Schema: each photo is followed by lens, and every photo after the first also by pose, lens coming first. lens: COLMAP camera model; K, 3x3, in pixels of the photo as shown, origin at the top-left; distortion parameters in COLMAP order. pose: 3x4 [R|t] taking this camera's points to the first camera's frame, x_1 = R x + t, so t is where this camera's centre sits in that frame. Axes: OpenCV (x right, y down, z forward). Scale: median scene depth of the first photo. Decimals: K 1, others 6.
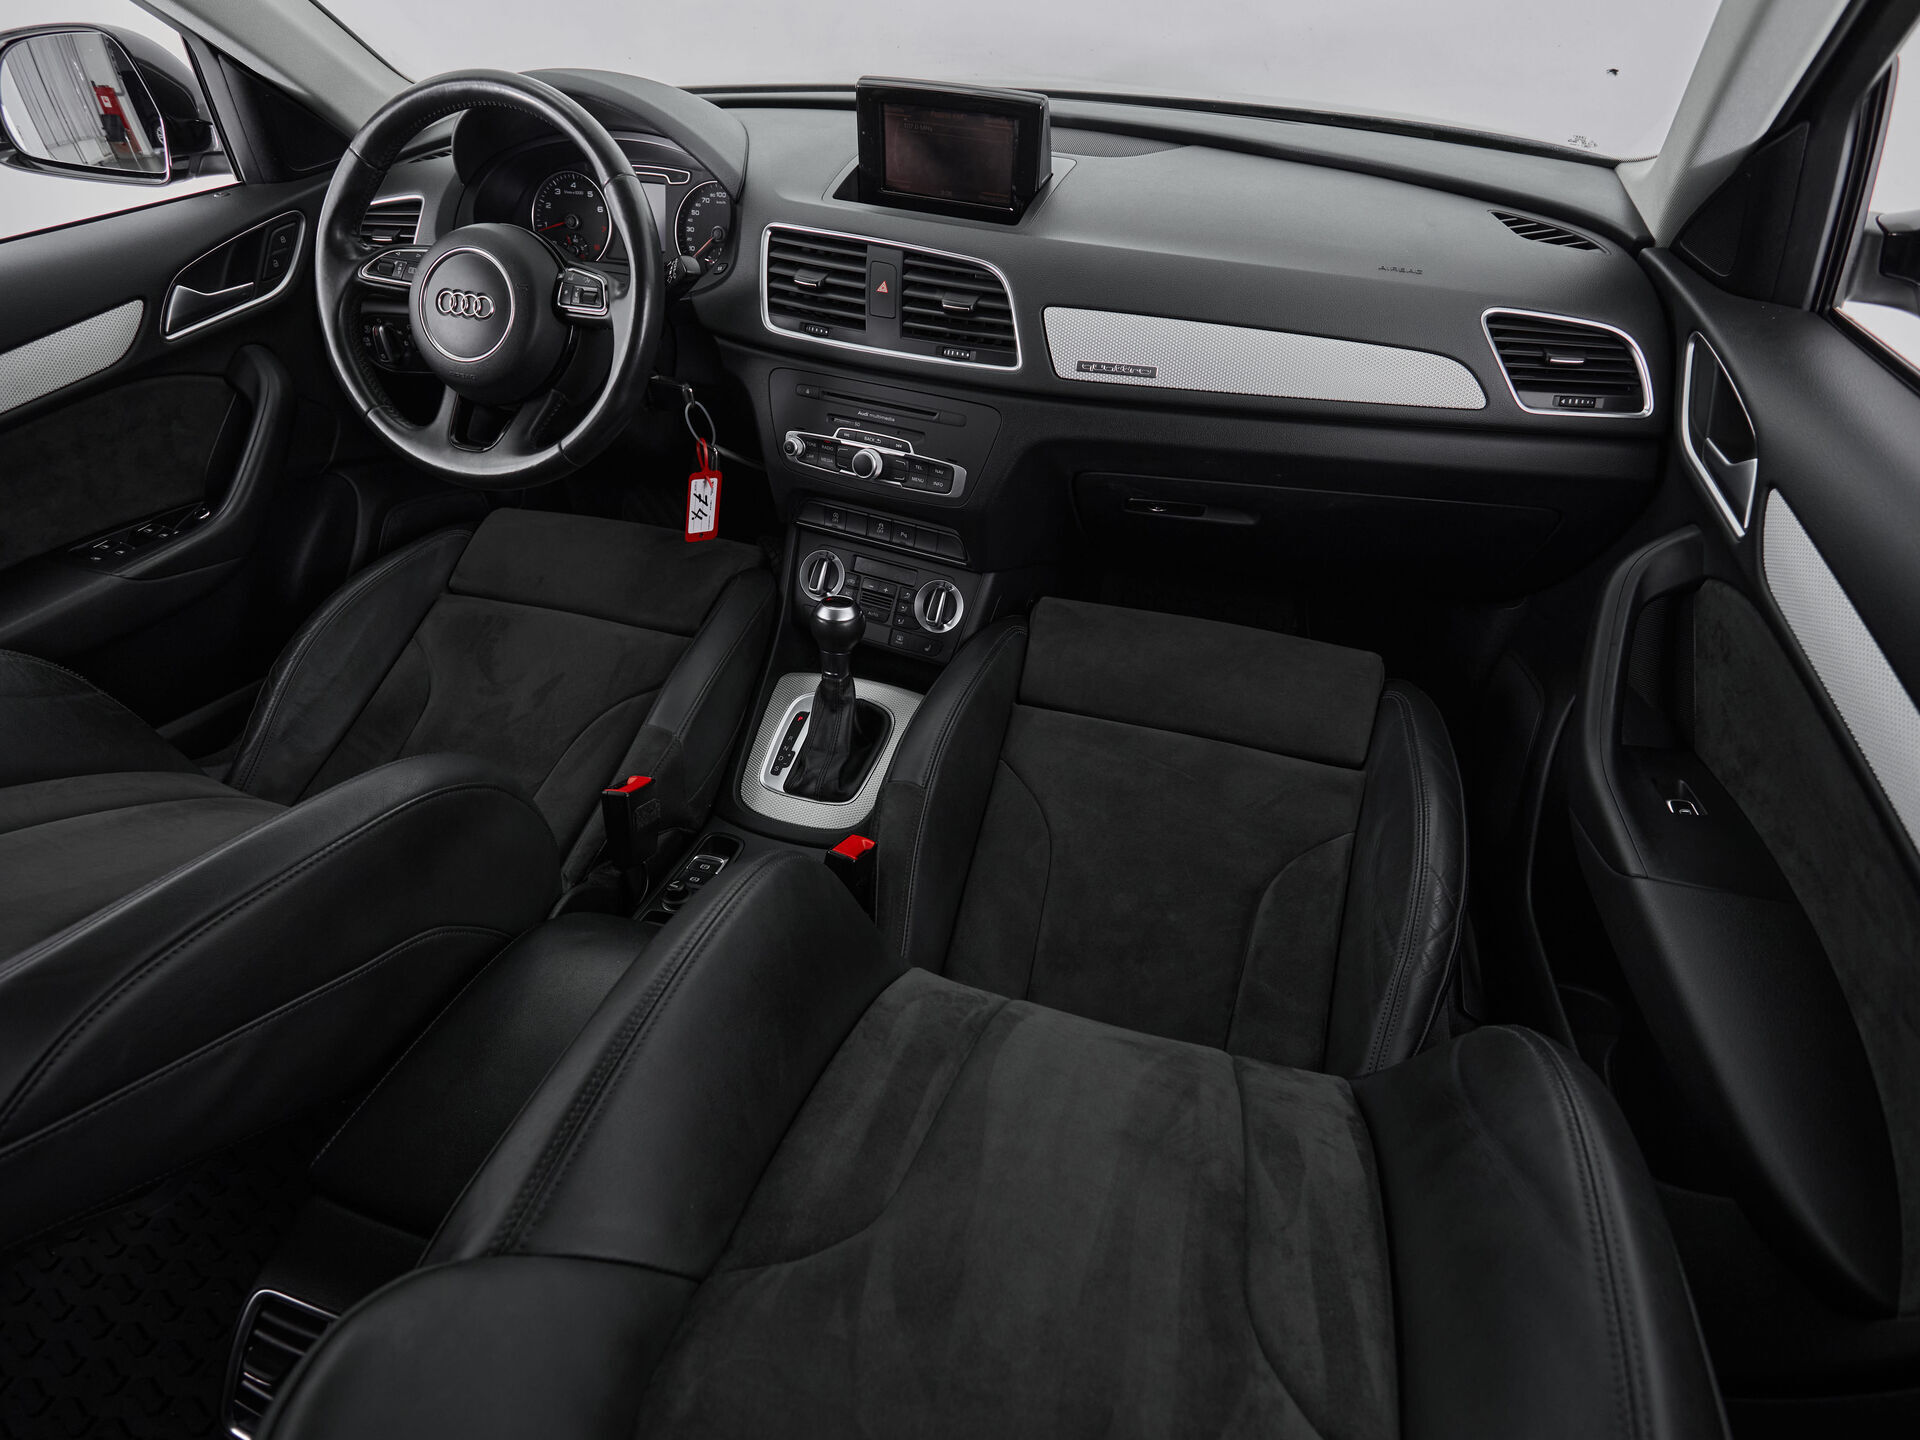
lens RADIAL K [[1011.9, 0, 960.0], [0, 1011.9, 720.0], [0, 0, 1]] dist [-0.002947, -0.001252]
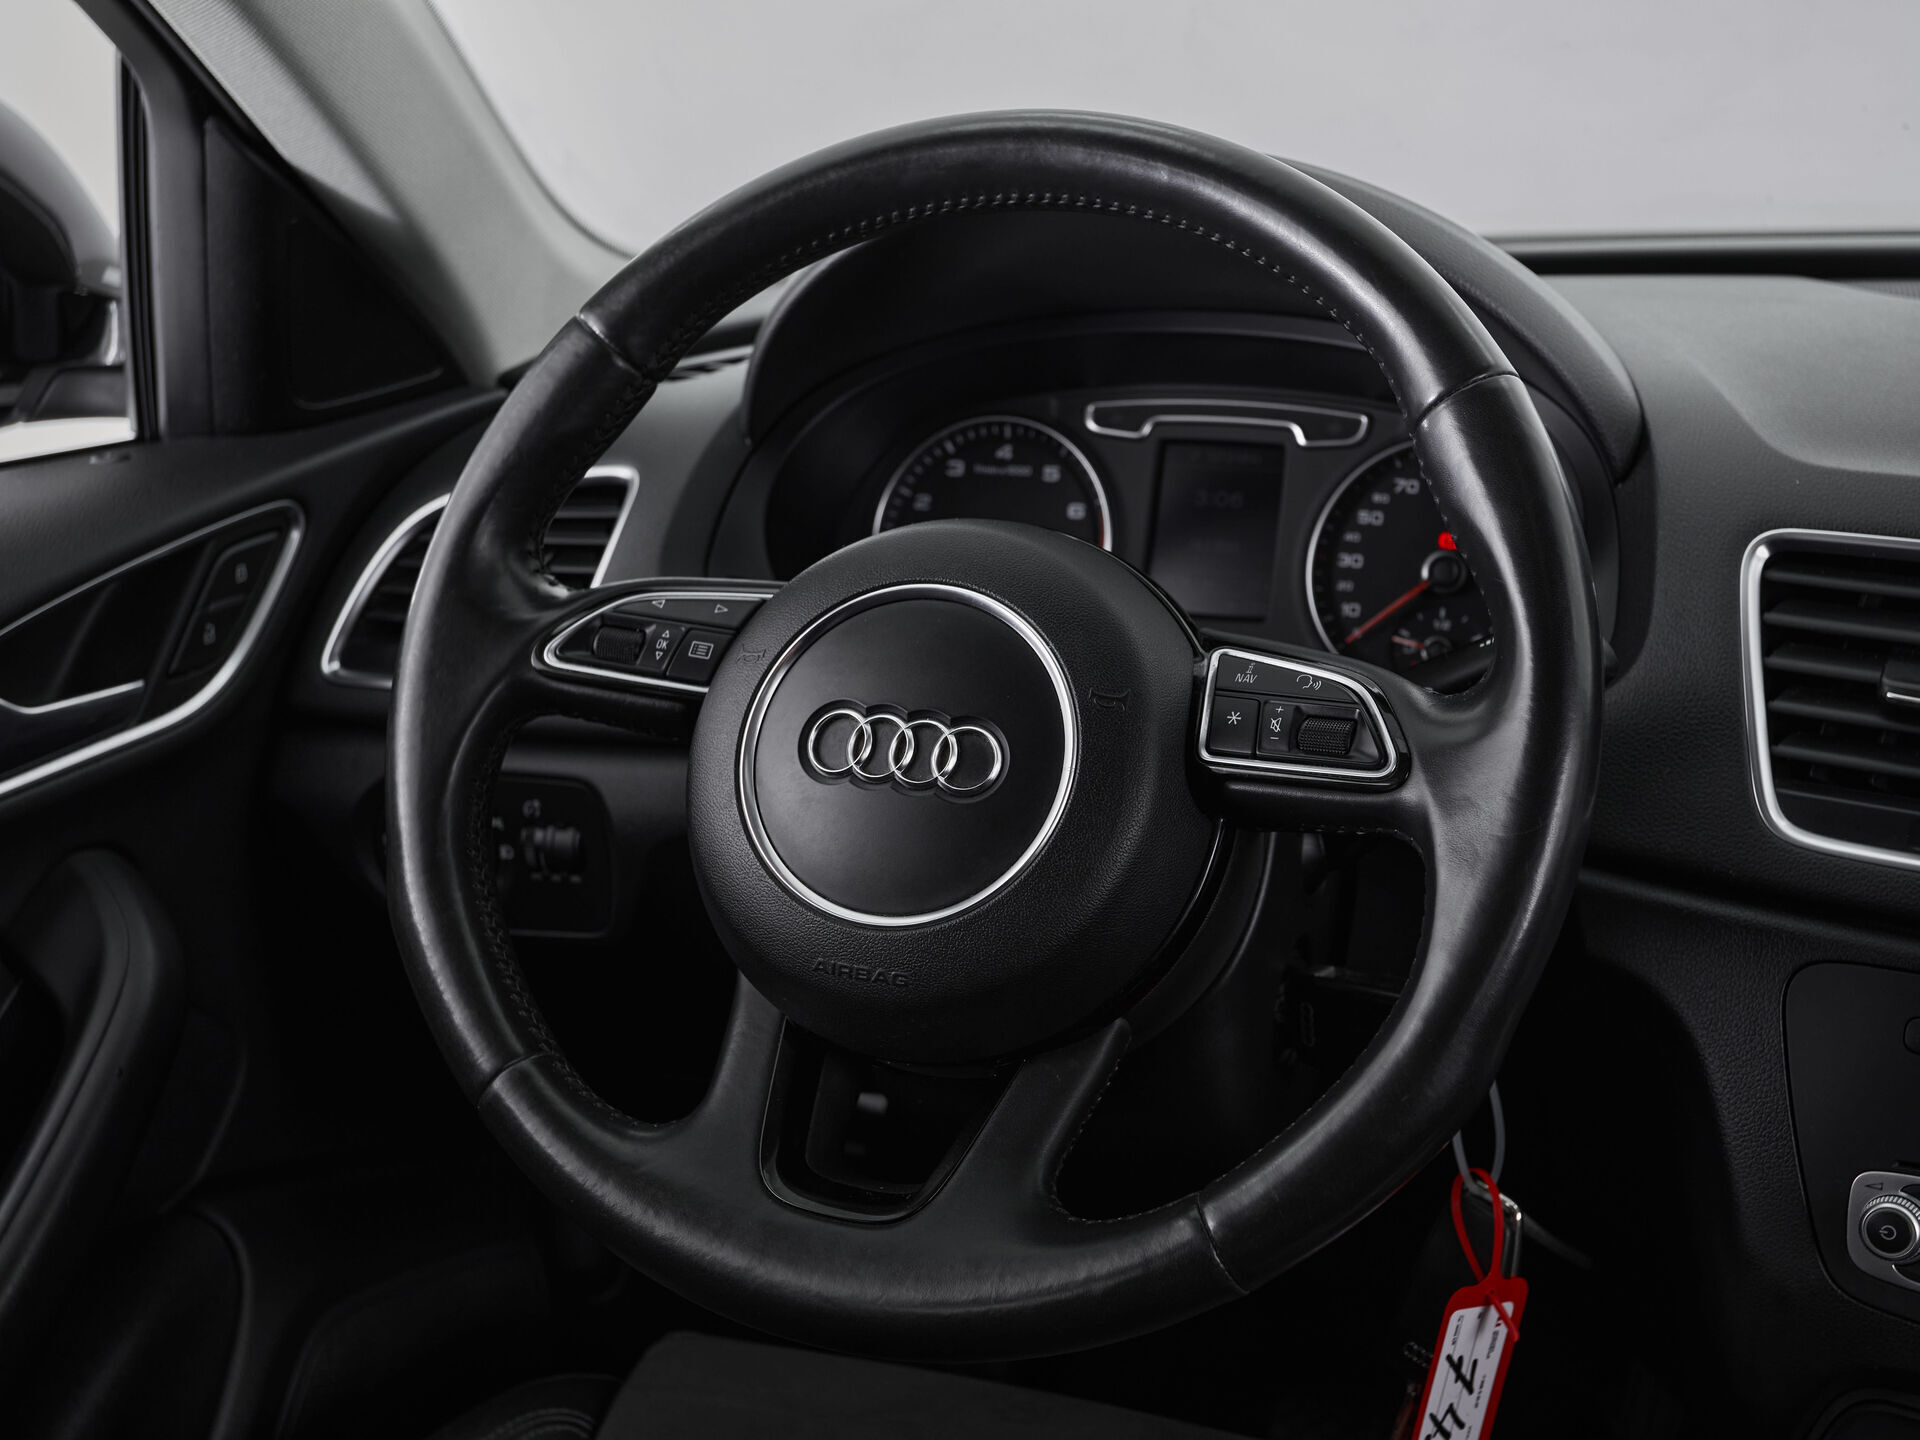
lens RADIAL K [[2228.7, 0, 960.0], [0, 2228.7, 720.0], [0, 0, 1]] dist [0.018389, 0.021636]
pose [[0.995980, 0.012223, -0.088741, -0.384733], [-0.046383, 0.917878, -0.394143, -0.144027], [0.076635, 0.396675, 0.914755, 0.354136]]
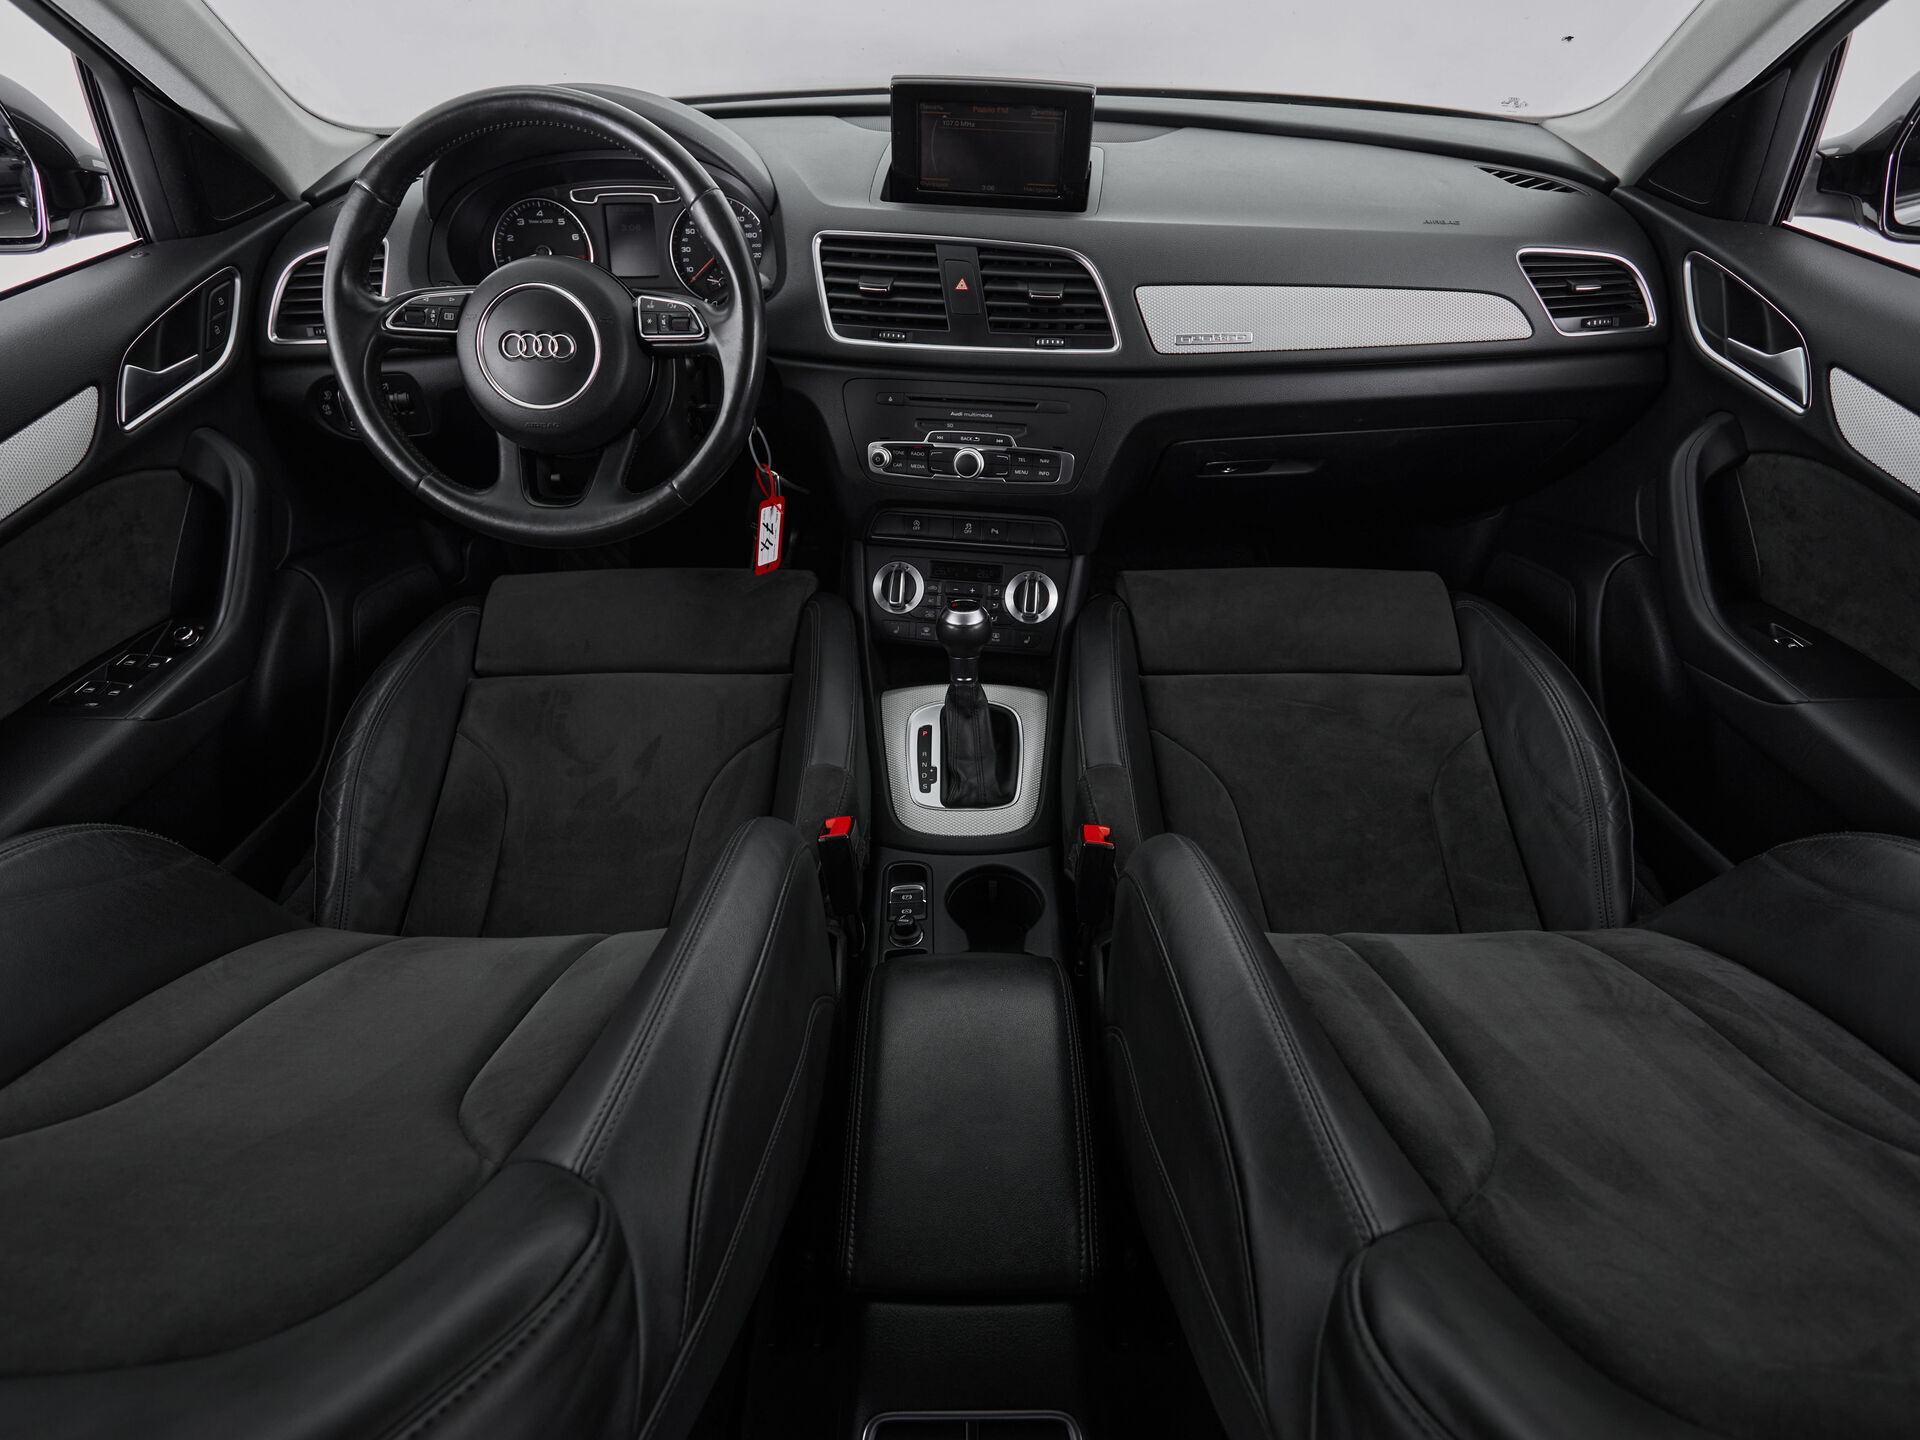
lens RADIAL K [[1011.9, 0, 960.0], [0, 1011.9, 720.0], [0, 0, 1]] dist [-0.002947, -0.001252]
pose [[0.954788, -0.192296, 0.226720, -0.371716], [0.193898, 0.980901, 0.015401, -0.023782], [-0.225352, 0.029256, 0.973838, 0.044621]]
